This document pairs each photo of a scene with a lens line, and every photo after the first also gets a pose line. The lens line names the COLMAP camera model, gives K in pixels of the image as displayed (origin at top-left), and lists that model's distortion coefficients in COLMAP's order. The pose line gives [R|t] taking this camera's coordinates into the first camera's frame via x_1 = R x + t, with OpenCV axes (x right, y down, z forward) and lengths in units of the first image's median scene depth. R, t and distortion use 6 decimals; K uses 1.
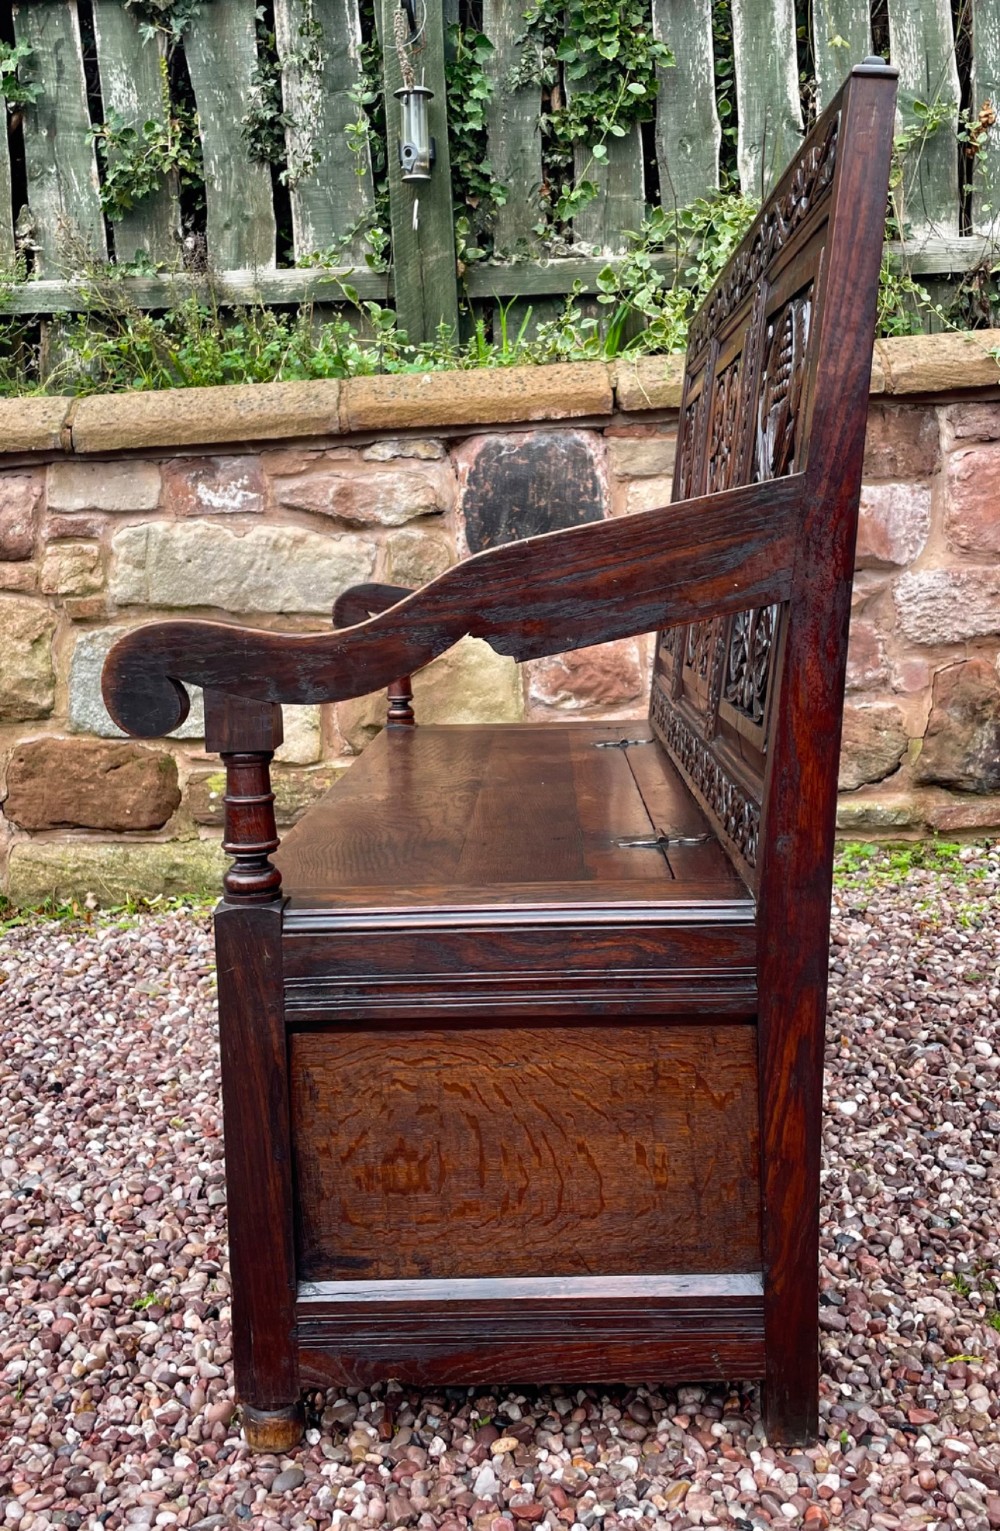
lens RADIAL K [[1487.2, 0, 493.4], [0, 1487.2, 681.4], [0, 0, 1]] dist [0.110762, -0.172347]
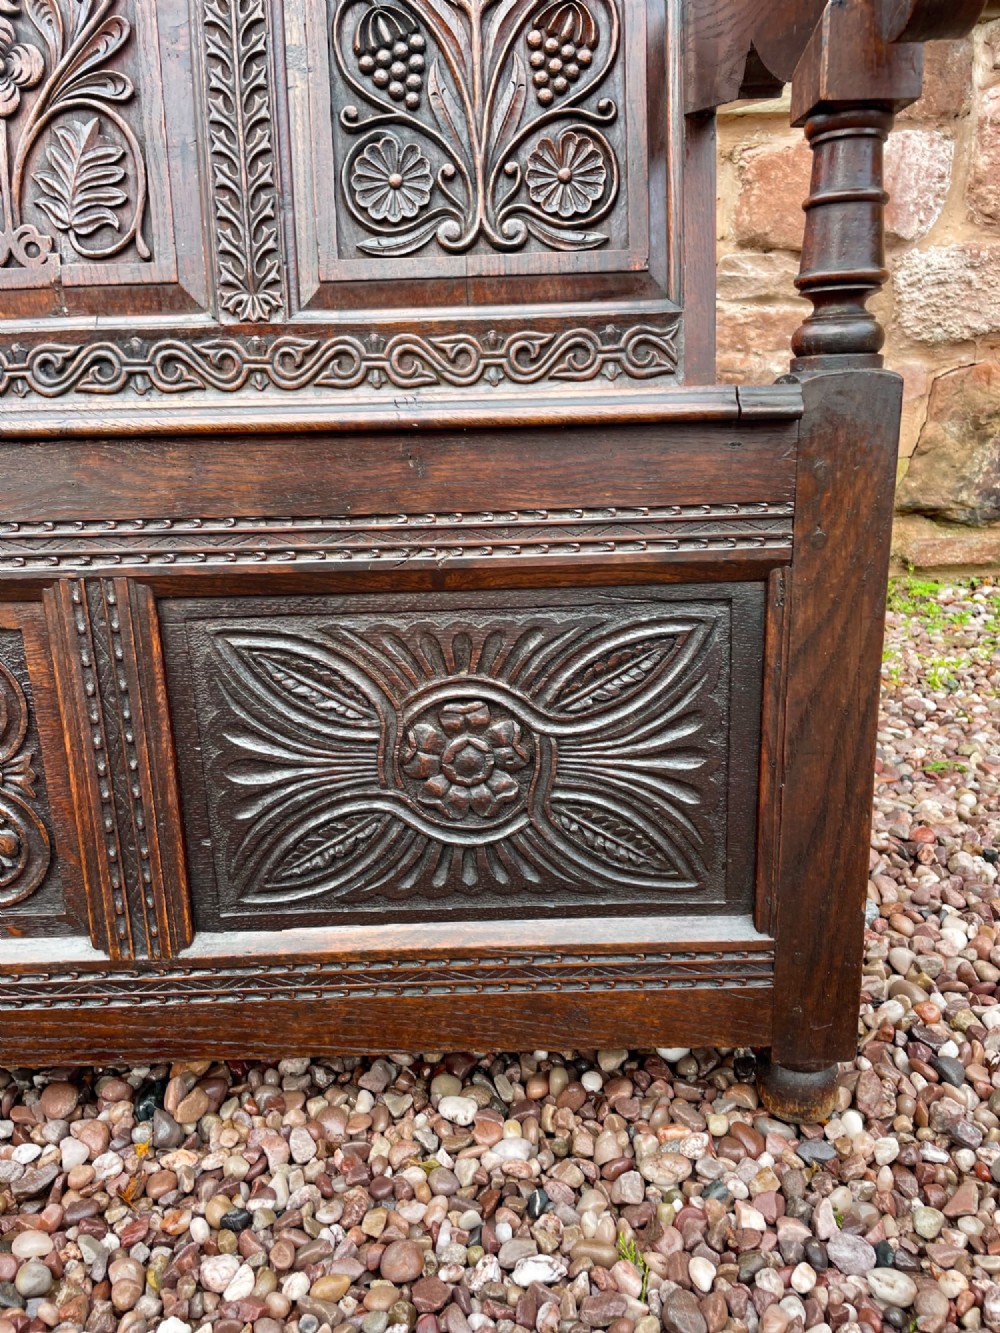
lens RADIAL K [[1007.6, 0, 494.4], [0, 1007.6, 671.3], [0, 0, 1]] dist [0.079353, -0.103865]
pose [[0.993226, 0.048347, -0.105663, 0.119861], [-0.025735, 0.978275, 0.205709, 0.043711], [0.113313, -0.201596, 0.972892, 0.387891]]
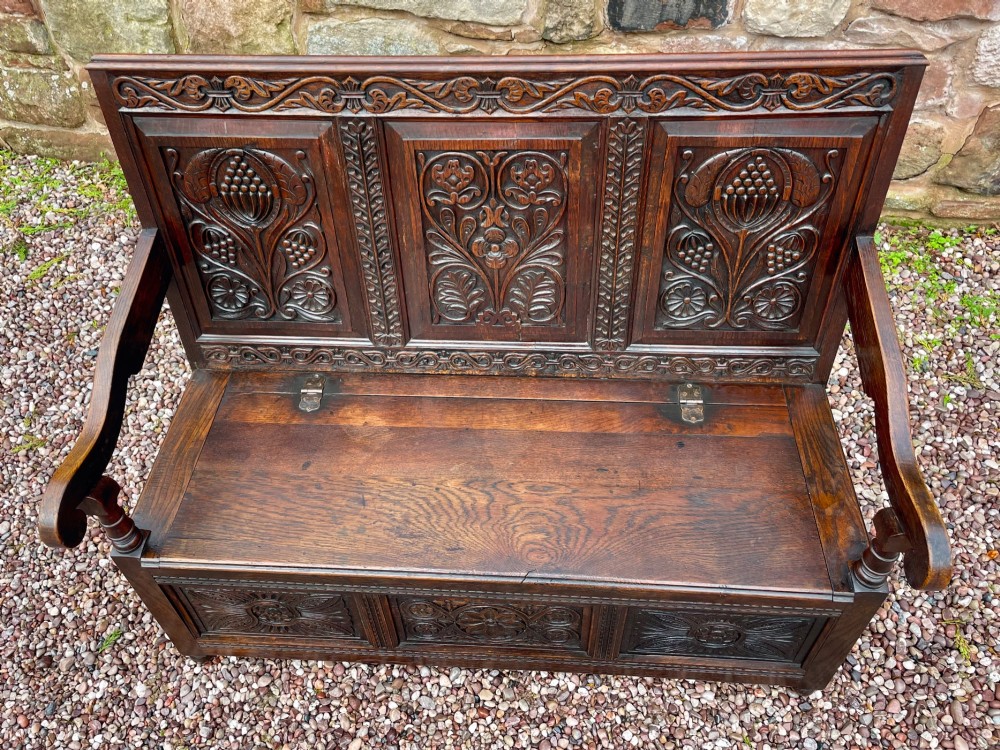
lens RADIAL K [[811.7, 0, 486.1], [0, 811.7, 334.0], [0, 0, 1]] dist [0.083556, -0.104698]
pose [[0.981968, 0.142964, -0.123695, 0.004811], [-0.018151, 0.722580, 0.691049, -0.331779], [0.188175, -0.676343, 0.712145, 0.324706]]
